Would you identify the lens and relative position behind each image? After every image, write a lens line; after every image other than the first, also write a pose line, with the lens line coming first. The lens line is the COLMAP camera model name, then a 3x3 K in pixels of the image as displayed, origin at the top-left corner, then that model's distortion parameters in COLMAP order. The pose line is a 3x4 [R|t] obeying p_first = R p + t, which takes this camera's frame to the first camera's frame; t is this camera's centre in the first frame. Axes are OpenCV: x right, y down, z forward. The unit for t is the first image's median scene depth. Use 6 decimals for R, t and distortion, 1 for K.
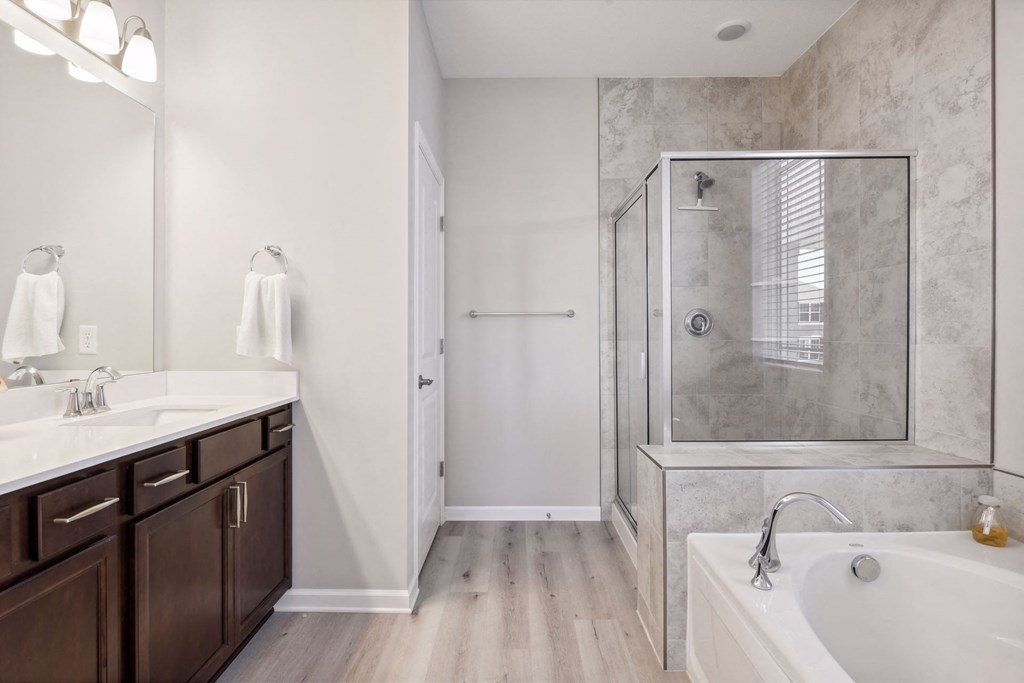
lens RADIAL K [[499.0, 0, 512.3], [0, 499.0, 334.4], [0, 0, 1]] dist [0.005389, -0.000306]
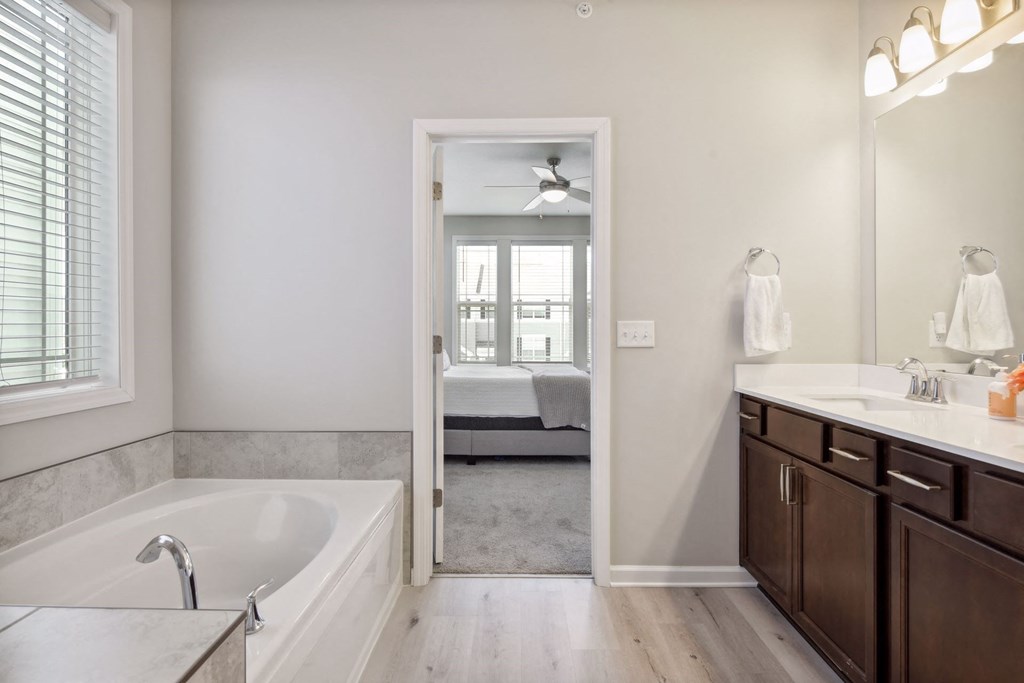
lens RADIAL K [[499.0, 0, 512.3], [0, 499.0, 334.4], [0, 0, 1]] dist [0.005389, -0.000306]
pose [[-0.999724, 0.004984, 0.022970, 0.036952], [0.005244, 0.999923, 0.011245, -0.002533], [-0.022912, 0.011362, -0.999673, 1.965789]]
